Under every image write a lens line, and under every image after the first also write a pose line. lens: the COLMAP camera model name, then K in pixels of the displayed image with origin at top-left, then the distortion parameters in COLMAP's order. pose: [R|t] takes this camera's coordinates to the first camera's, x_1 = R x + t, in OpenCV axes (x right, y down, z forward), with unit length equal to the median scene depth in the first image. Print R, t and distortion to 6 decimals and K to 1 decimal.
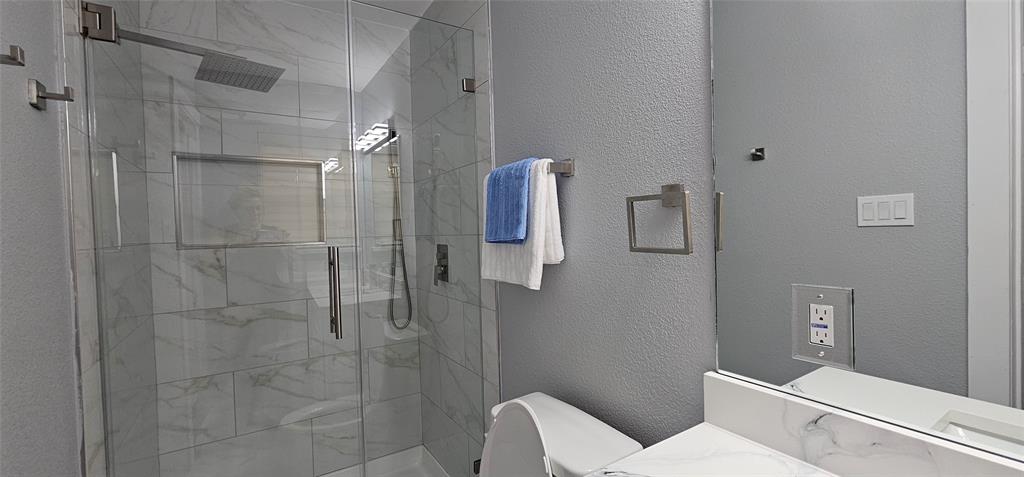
lens RADIAL K [[419.6, 0, 511.8], [0, 419.6, 239.1], [0, 0, 1]] dist [0.000758, -0.000933]
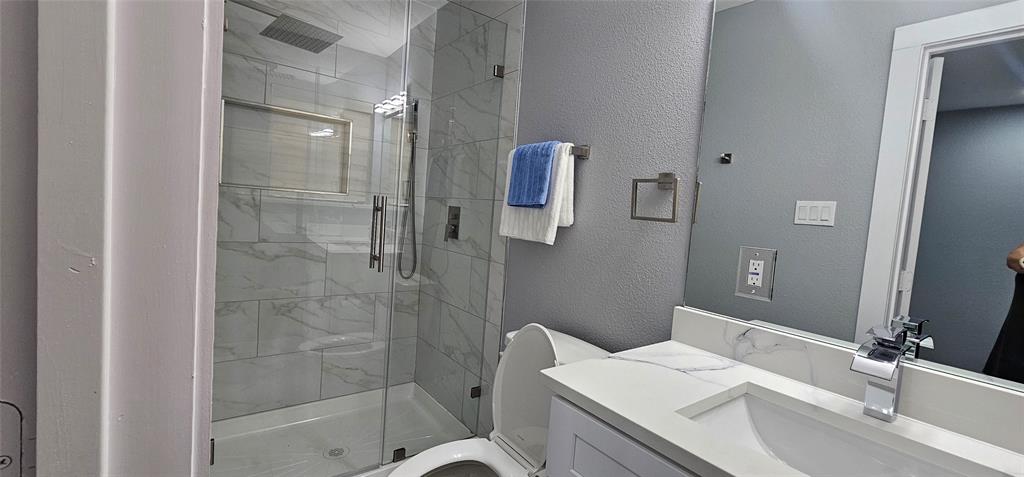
lens RADIAL K [[419.6, 0, 514.9], [0, 419.6, 236.9], [0, 0, 1]] dist [0.000758, -0.000933]
pose [[0.991280, 0.095857, 0.090420, -0.121450], [-0.099832, 0.994179, 0.040508, 0.040205], [-0.086011, -0.049182, 0.995080, -0.189174]]
